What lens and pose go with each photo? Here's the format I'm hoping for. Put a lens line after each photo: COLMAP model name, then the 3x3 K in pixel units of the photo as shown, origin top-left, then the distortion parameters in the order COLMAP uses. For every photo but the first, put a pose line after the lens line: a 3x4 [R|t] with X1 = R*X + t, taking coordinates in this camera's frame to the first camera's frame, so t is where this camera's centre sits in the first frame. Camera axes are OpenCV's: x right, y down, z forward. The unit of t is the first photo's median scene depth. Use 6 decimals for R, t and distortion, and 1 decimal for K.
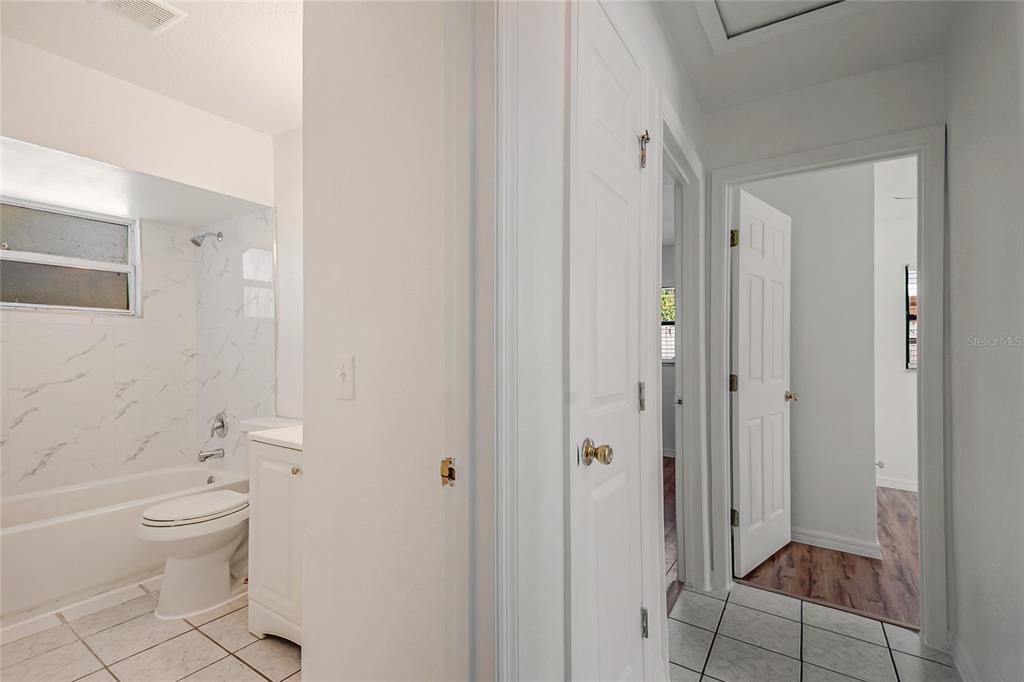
lens RADIAL K [[447.6, 0, 504.0], [0, 447.6, 350.1], [0, 0, 1]] dist [0.000204, -0.013315]
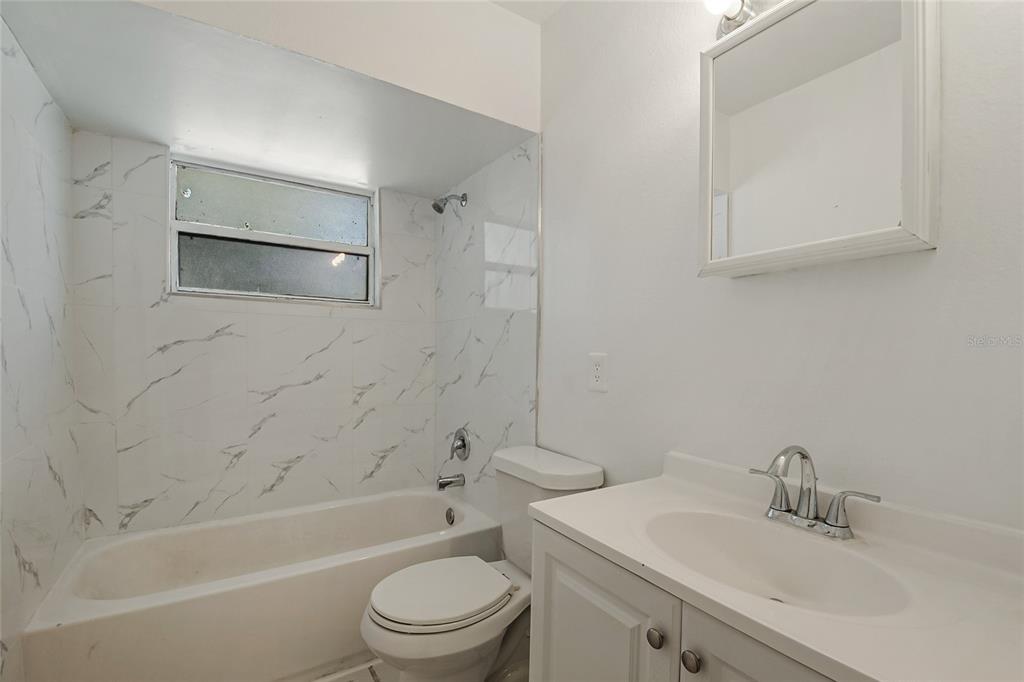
lens RADIAL K [[456.7, 0, 518.6], [0, 456.7, 347.6], [0, 0, 1]] dist [0.001558, -0.013221]
pose [[0.917712, 0.006075, -0.397201, -0.241828], [-0.009336, 0.999937, -0.006277, 0.003119], [0.397138, 0.009469, 0.917710, 0.326319]]
